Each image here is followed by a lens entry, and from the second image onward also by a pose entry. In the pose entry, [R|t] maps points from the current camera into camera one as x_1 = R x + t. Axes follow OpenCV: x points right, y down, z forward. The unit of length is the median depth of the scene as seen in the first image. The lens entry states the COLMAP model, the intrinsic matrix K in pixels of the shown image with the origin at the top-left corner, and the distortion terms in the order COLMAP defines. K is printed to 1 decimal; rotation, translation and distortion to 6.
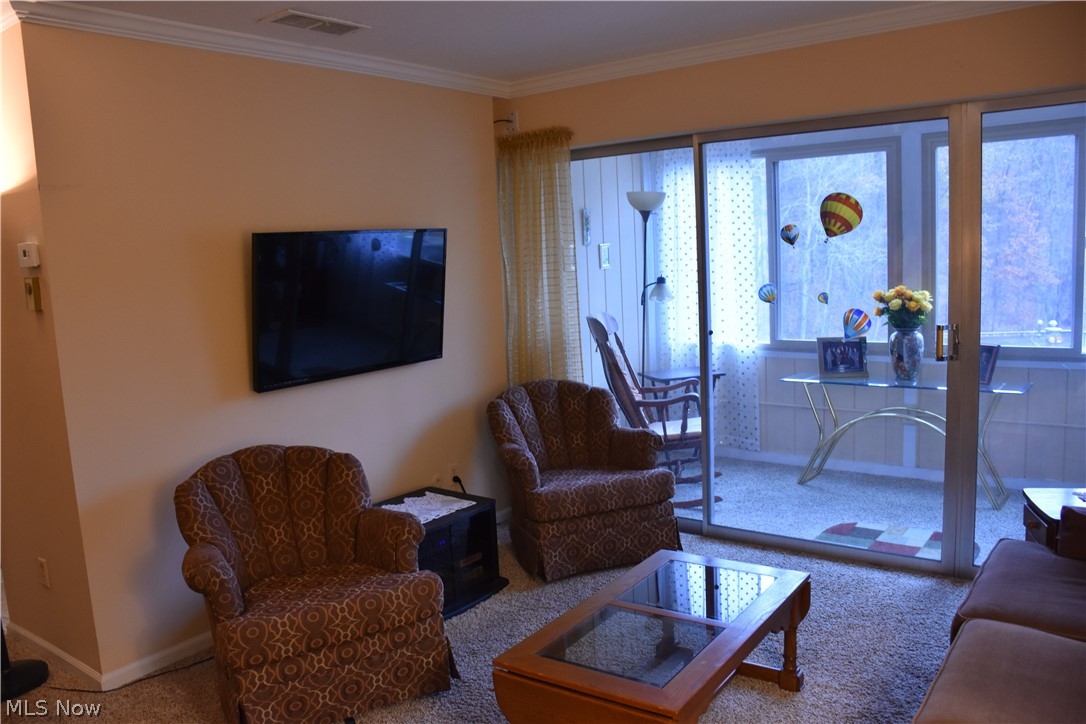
lens RADIAL K [[847.0, 0, 540.2], [0, 847.0, 362.5], [0, 0, 1]] dist [-0.151350, 0.101297]
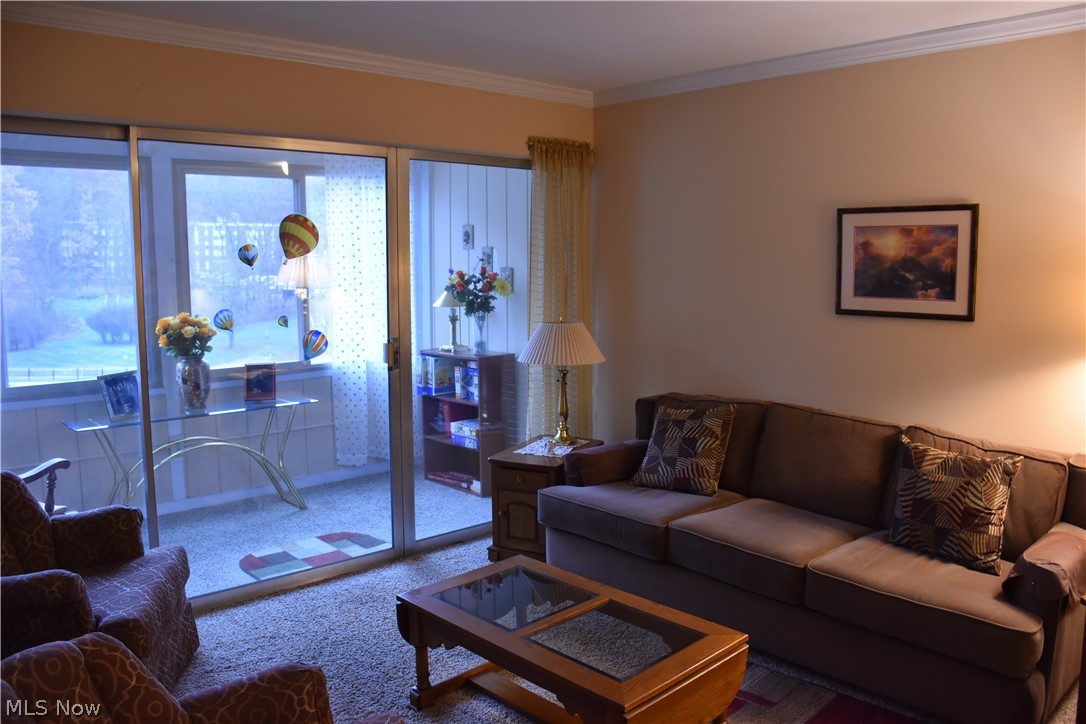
lens RADIAL K [[847.0, 0, 540.3], [0, 847.0, 361.0], [0, 0, 1]] dist [-0.151350, 0.101297]
pose [[0.186307, -0.070643, 0.979948, -0.552681], [0.119614, 0.991623, 0.048744, -0.042637], [-0.975183, 0.108135, 0.193197, 0.516966]]
